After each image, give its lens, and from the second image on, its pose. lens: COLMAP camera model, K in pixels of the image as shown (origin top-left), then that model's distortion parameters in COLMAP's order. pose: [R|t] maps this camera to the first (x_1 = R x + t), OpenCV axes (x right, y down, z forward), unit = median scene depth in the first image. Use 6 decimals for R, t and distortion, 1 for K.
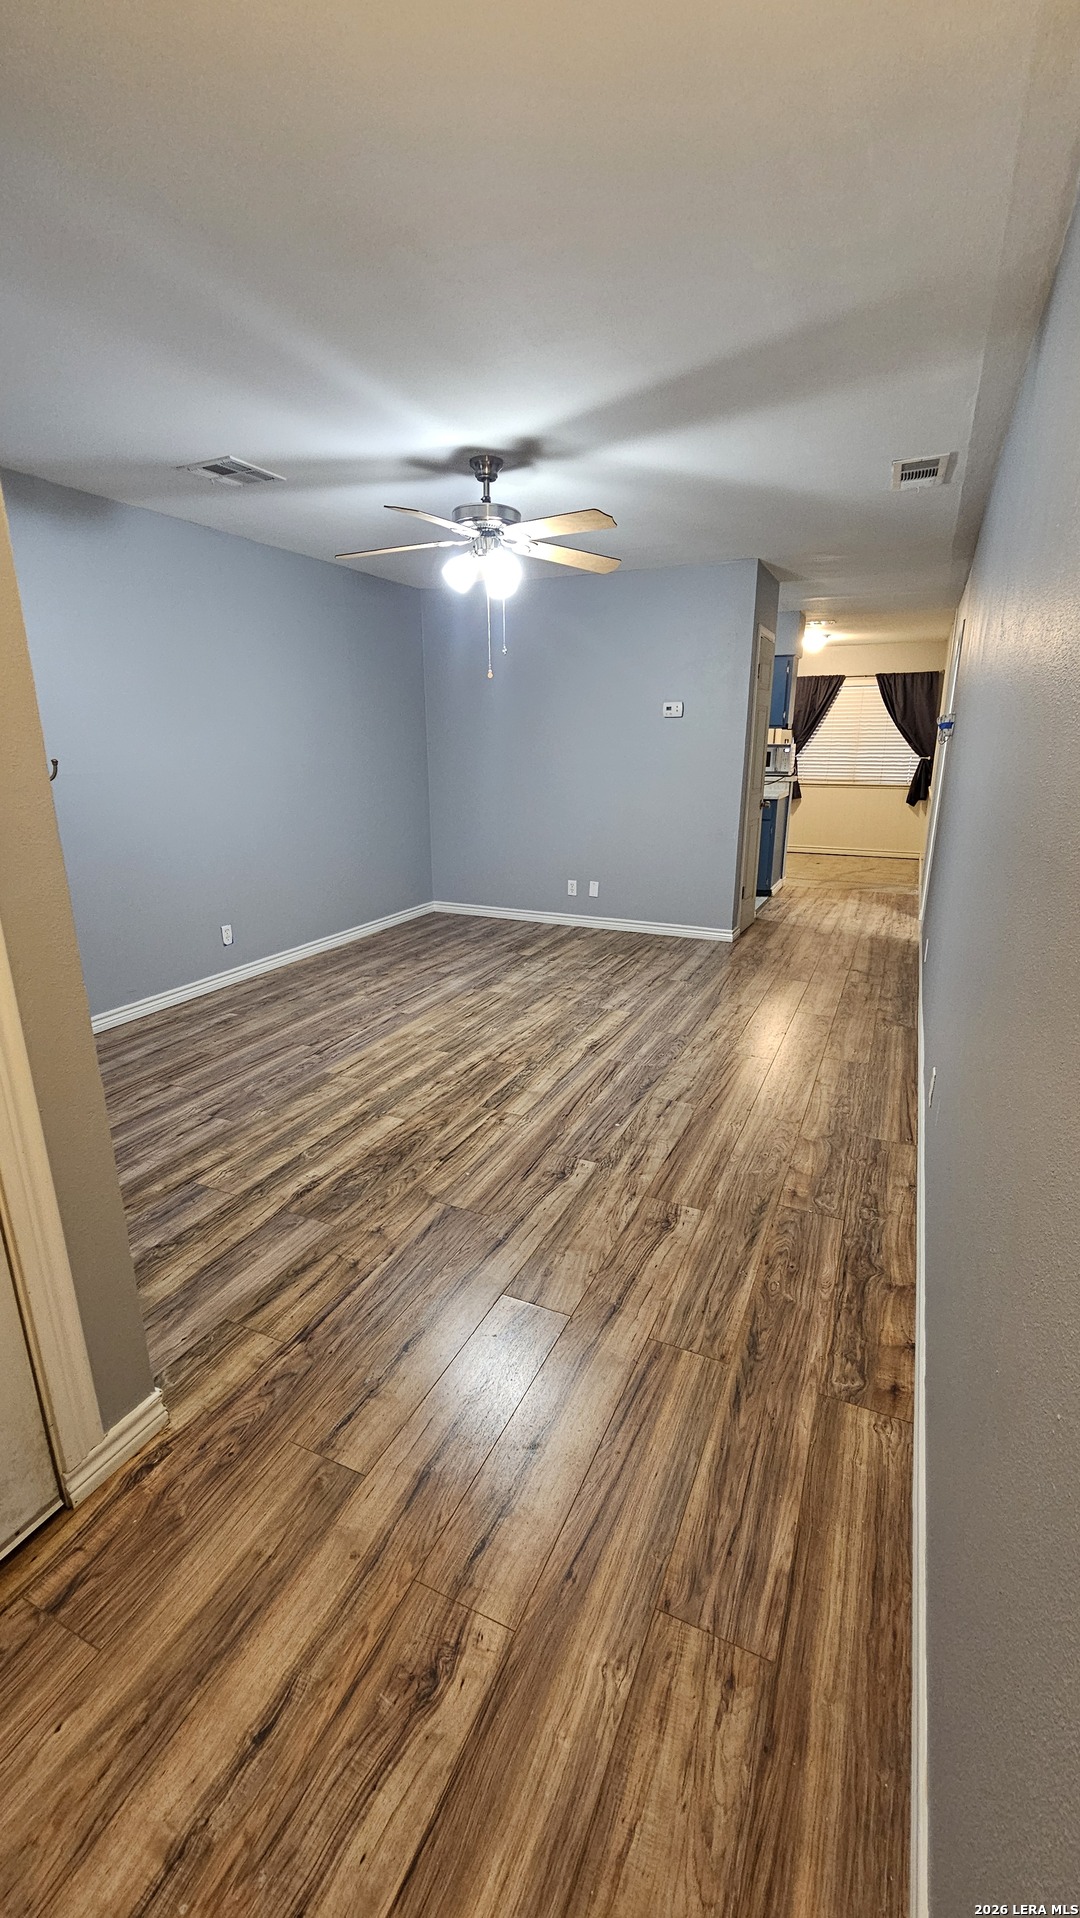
lens RADIAL K [[784.4, 0, 538.0], [0, 784.4, 969.4], [0, 0, 1]] dist [-0.001143, 0.001280]
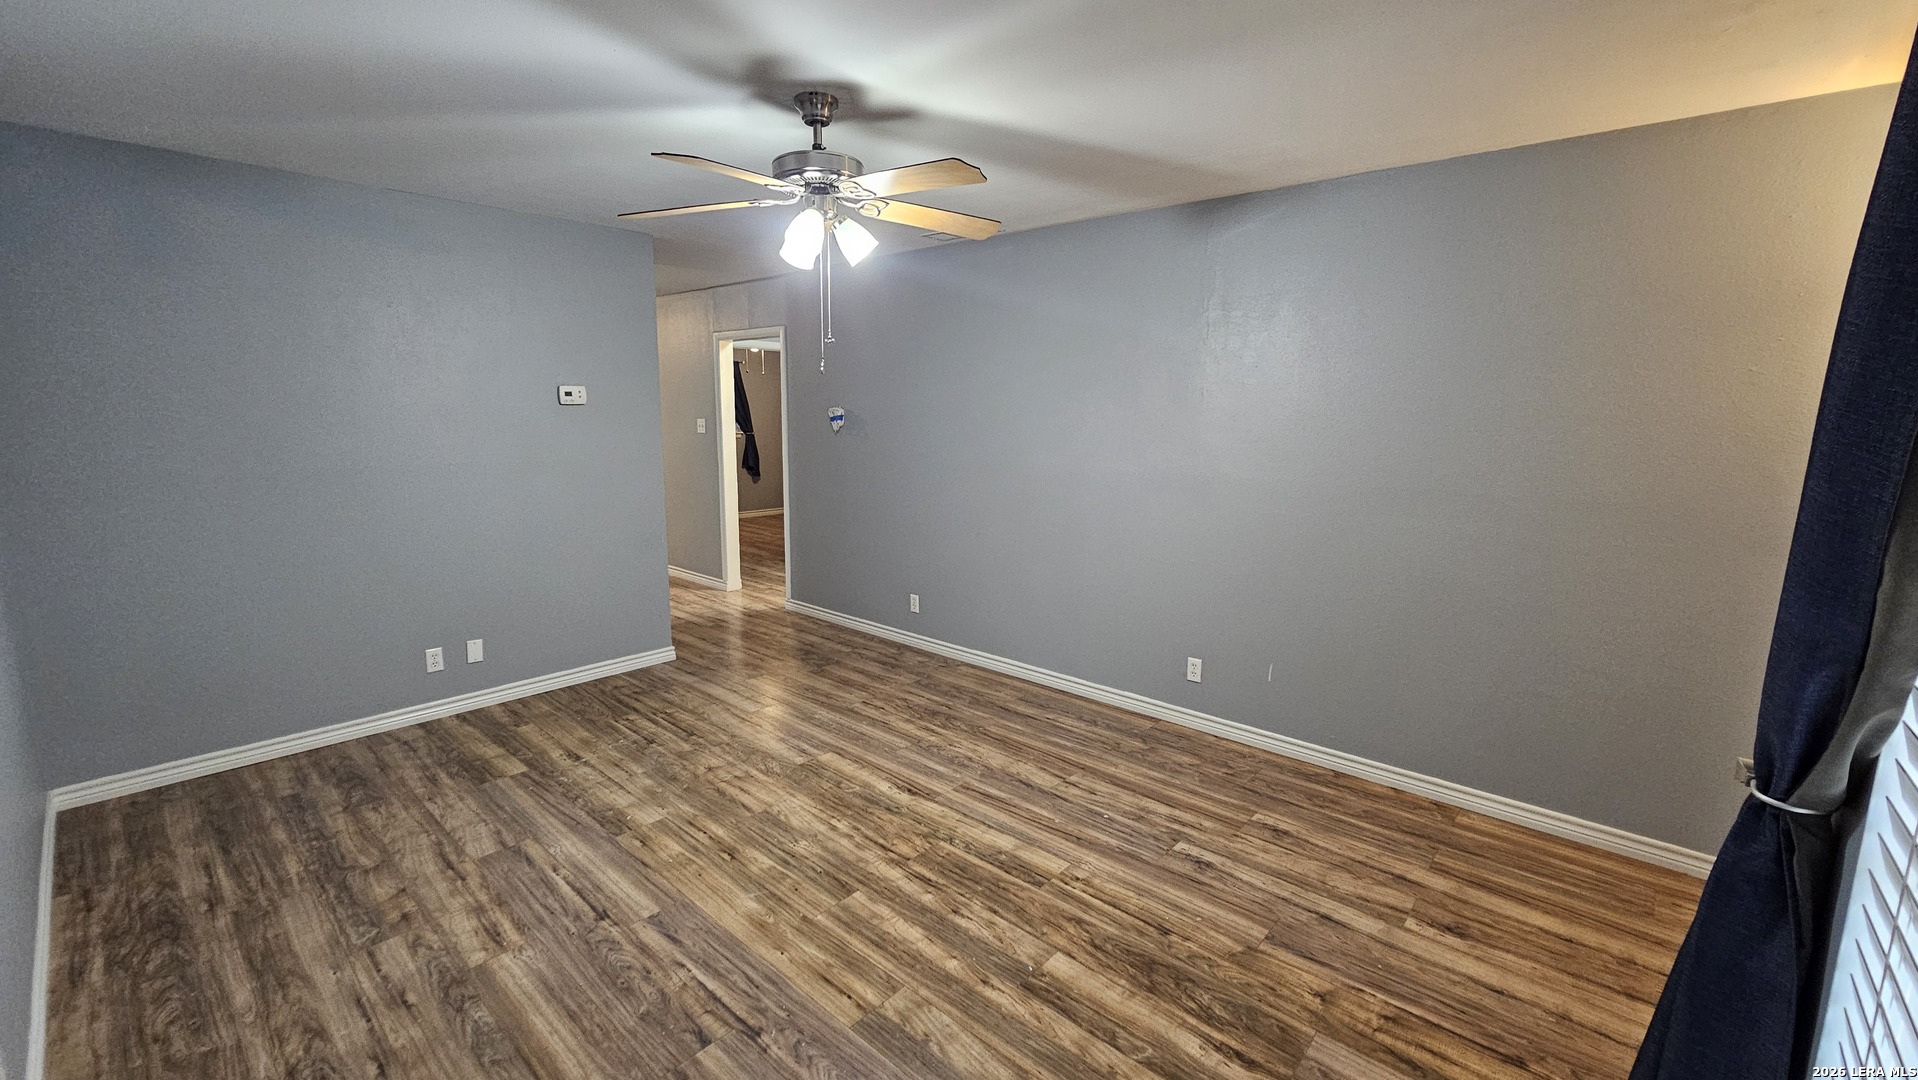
lens RADIAL K [[784.4, 0, 967.4], [0, 784.4, 537.3], [0, 0, 1]] dist [-0.001143, 0.001280]
pose [[0.281604, -0.151608, 0.947478, -0.729648], [0.259364, 0.962709, 0.076958, -0.234688], [-0.923813, 0.224070, 0.310424, 0.649702]]
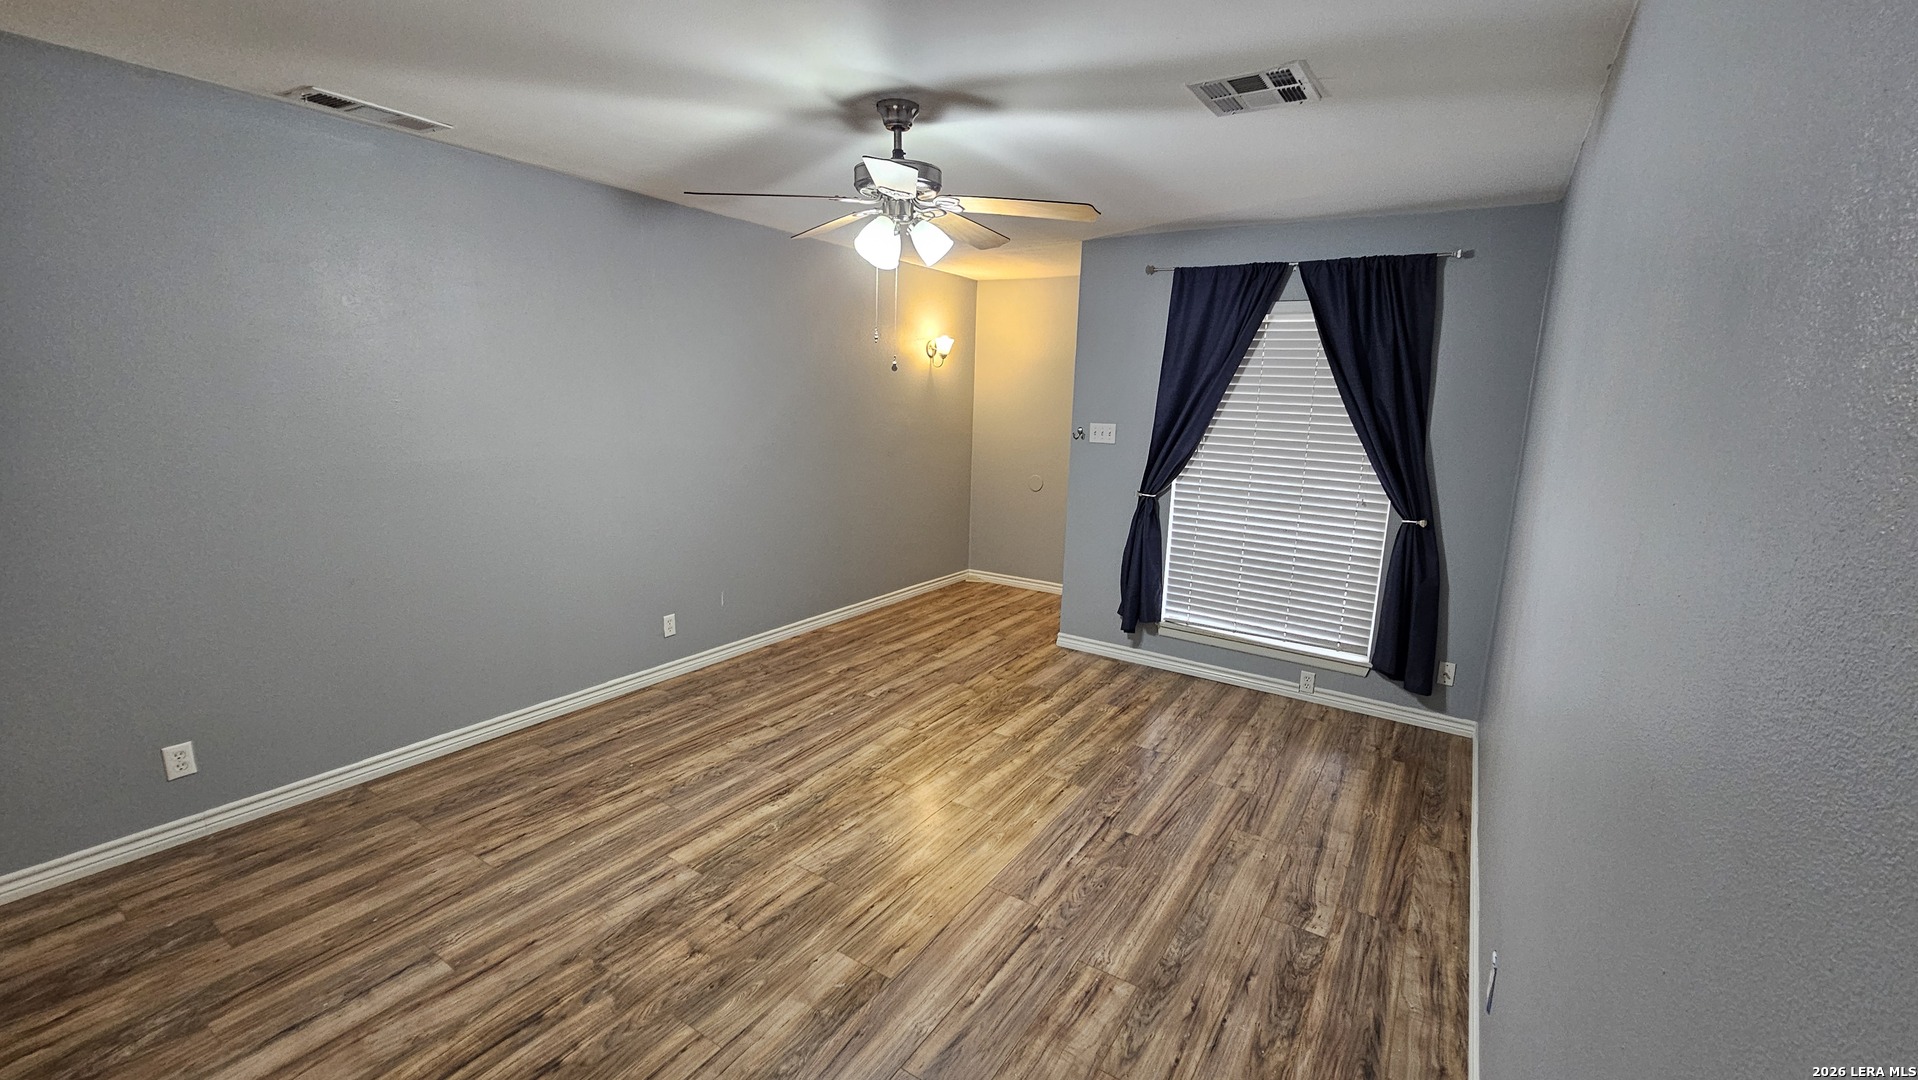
lens RADIAL K [[778.3, 0, 966.5], [0, 778.3, 540.5], [0, 0, 1]] dist [-0.001479, -0.000035]
pose [[-0.991060, -0.052905, 0.122482, -0.226708], [0.008597, 0.890792, 0.454331, -0.551943], [-0.133142, 0.451322, -0.882373, 1.683796]]
